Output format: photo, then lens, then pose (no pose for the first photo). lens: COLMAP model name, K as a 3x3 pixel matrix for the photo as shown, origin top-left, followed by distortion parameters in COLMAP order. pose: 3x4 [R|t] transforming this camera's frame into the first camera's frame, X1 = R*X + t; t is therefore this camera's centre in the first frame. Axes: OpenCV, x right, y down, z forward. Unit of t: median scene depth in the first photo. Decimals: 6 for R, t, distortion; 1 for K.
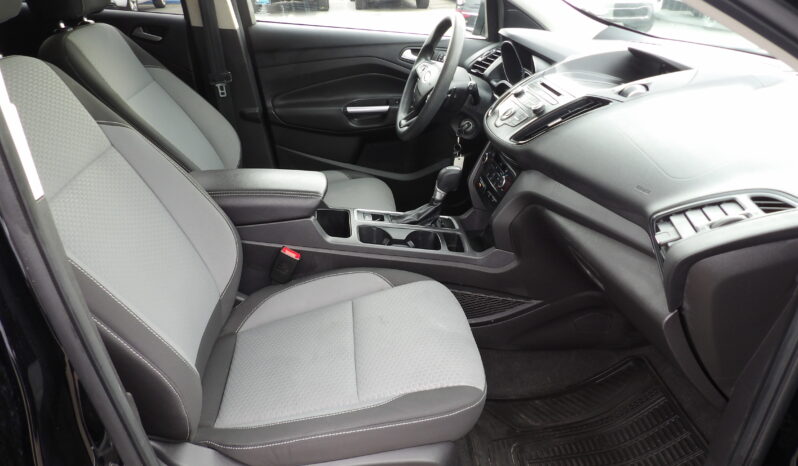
lens RADIAL K [[575.5, 0, 399.0], [0, 575.5, 233.0], [0, 0, 1]] dist [-0.023957, 0.039780]
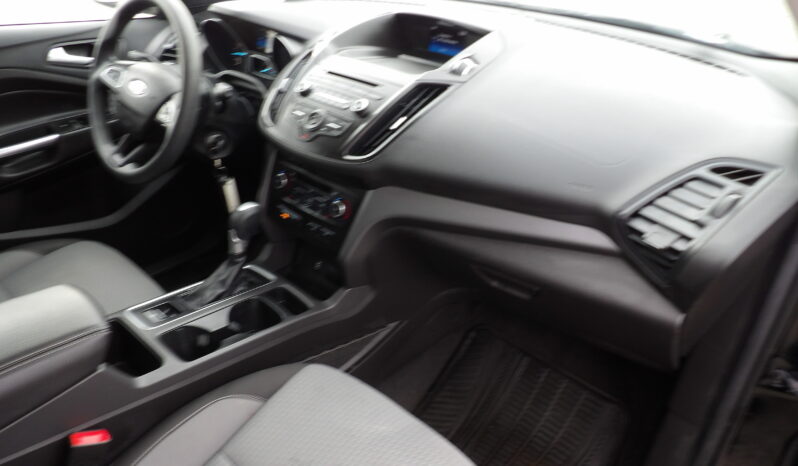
lens RADIAL K [[575.5, 0, 399.0], [0, 575.5, 233.0], [0, 0, 1]] dist [-0.023957, 0.039780]
pose [[0.740409, -0.345589, 0.576509, -0.201382], [0.294036, 0.937810, 0.184542, -0.163028], [-0.604432, 0.032878, 0.795978, 0.306015]]
